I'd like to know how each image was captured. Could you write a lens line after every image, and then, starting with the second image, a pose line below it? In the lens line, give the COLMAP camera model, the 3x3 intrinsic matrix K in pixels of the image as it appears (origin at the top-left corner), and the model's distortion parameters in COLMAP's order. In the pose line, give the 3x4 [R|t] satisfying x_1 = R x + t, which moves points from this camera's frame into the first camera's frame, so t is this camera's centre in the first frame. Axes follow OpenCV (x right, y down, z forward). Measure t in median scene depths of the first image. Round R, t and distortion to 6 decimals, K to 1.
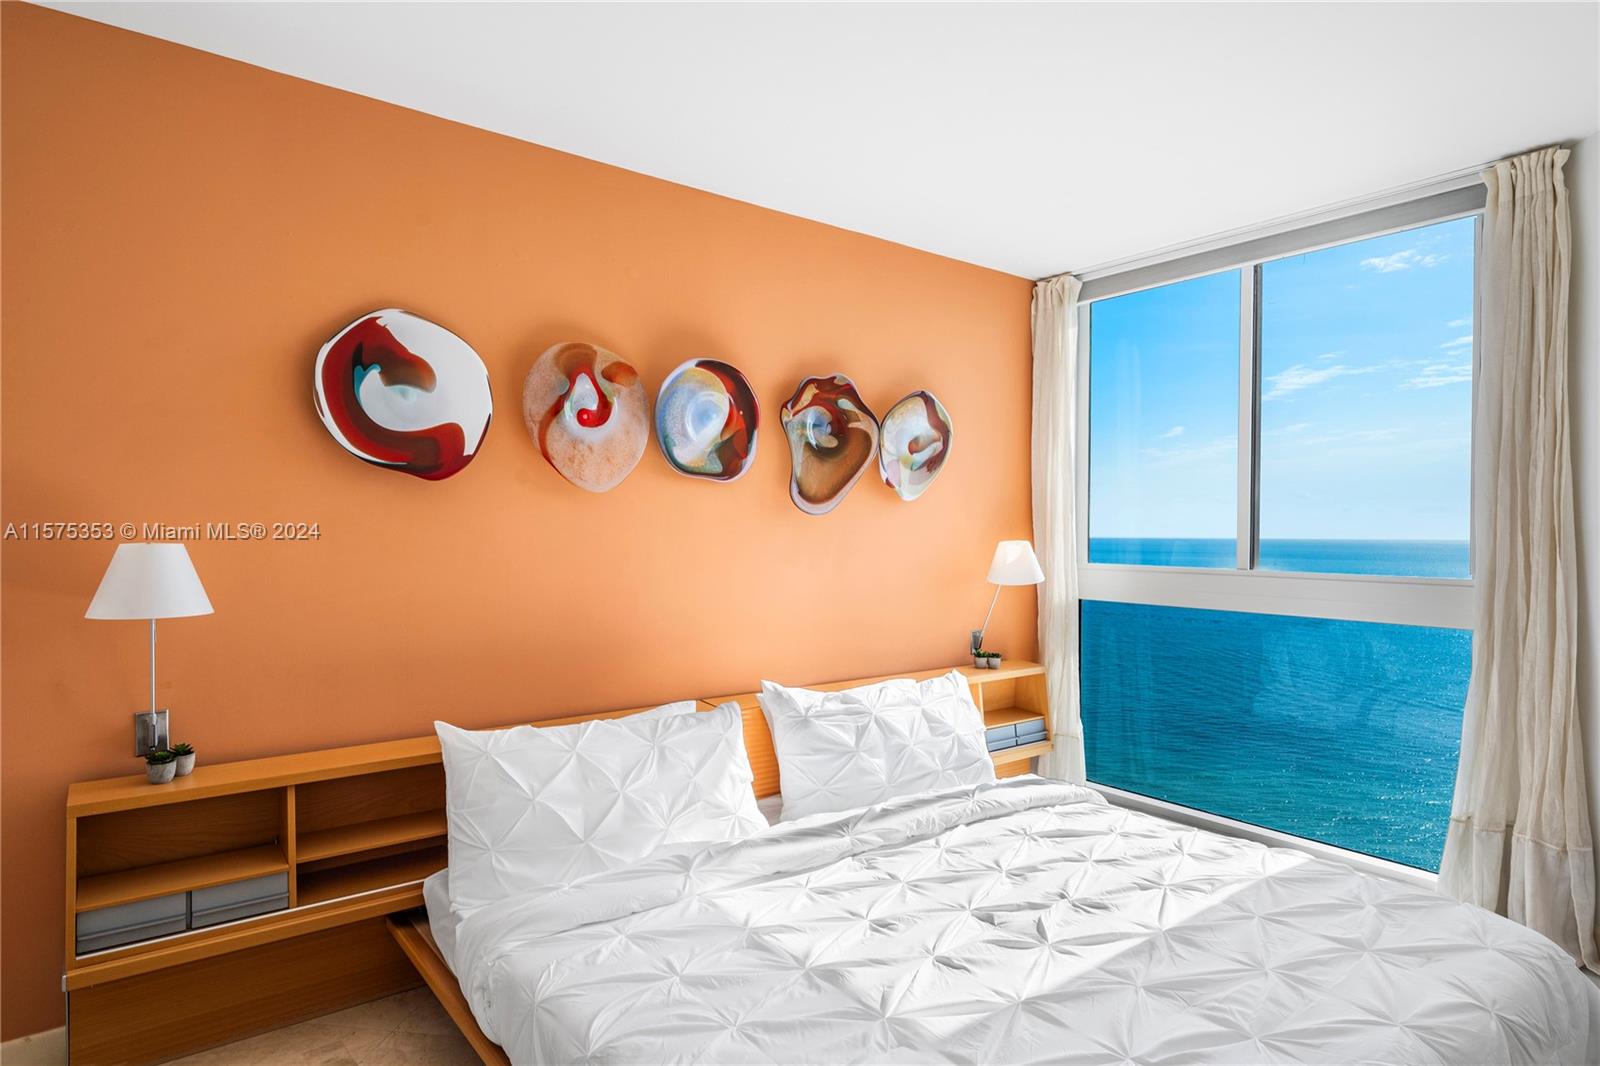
lens RADIAL K [[925.2, 0, 794.2], [0, 925.2, 529.7], [0, 0, 1]] dist [0.015349, 0.001513]
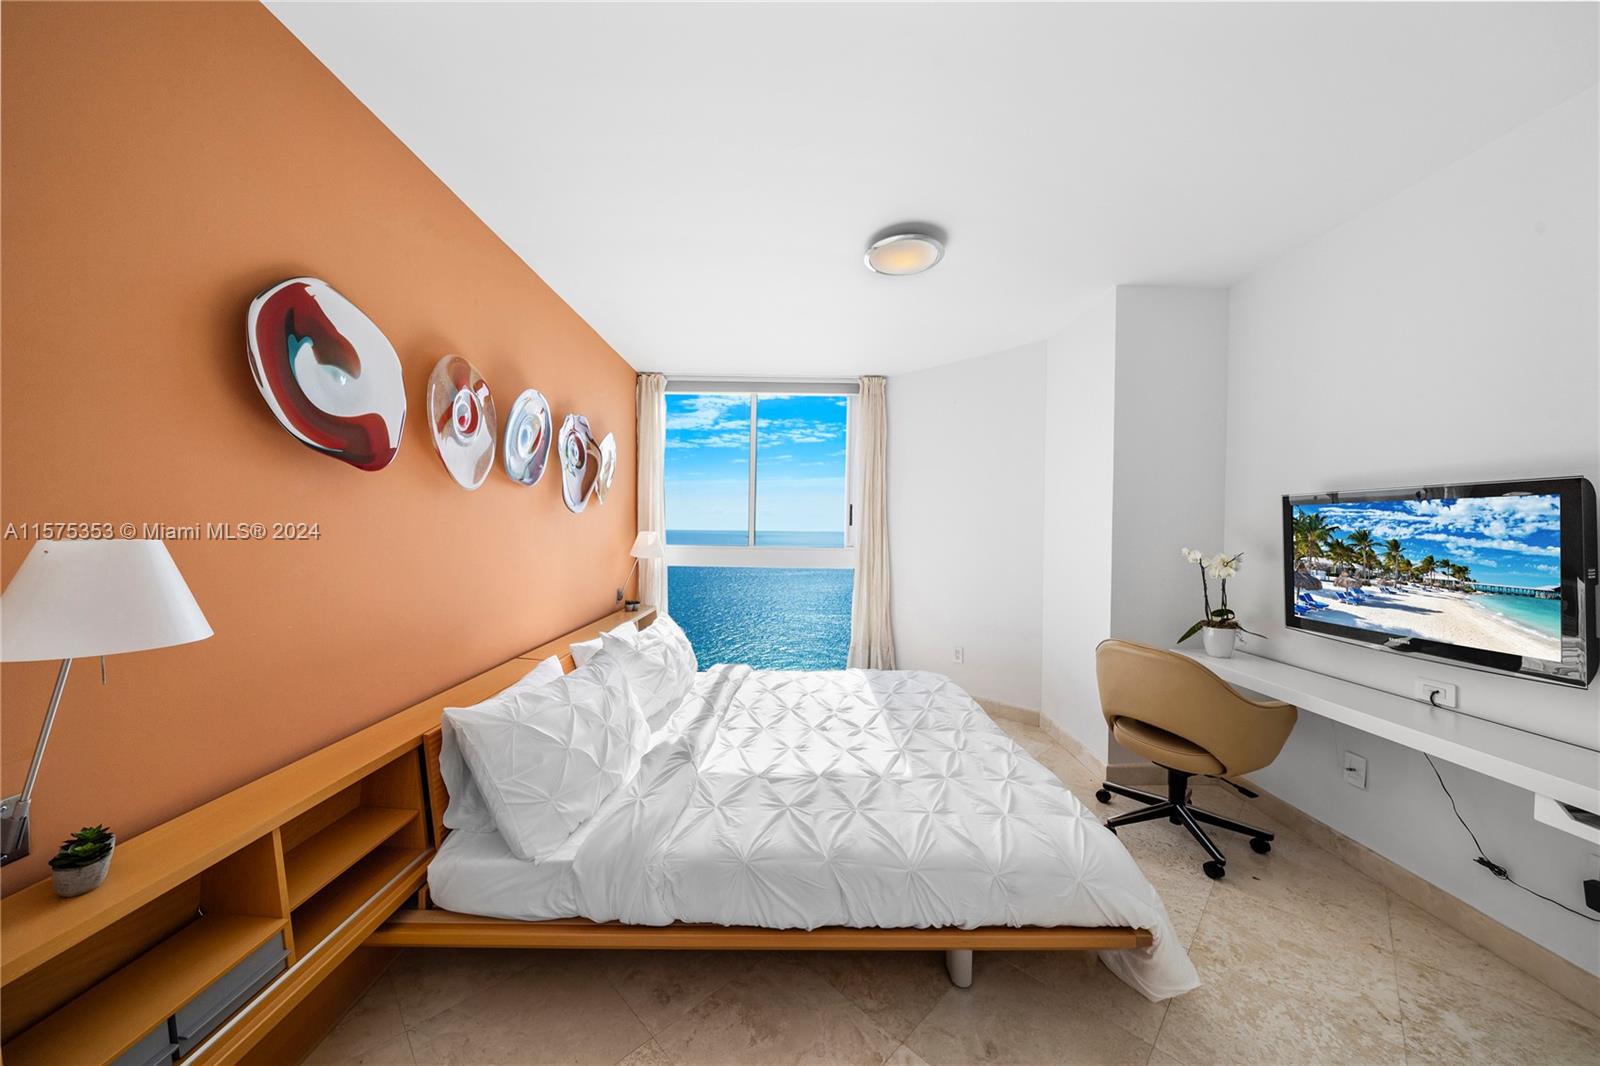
lens RADIAL K [[566.3, 0, 793.9], [0, 566.3, 532.5], [0, 0, 1]] dist [-0.000600, -0.001196]
pose [[0.589665, -0.003827, 0.807639, -0.604841], [-0.007586, 0.999918, 0.010277, 0.002084], [-0.807612, -0.012186, 0.589588, 0.289018]]
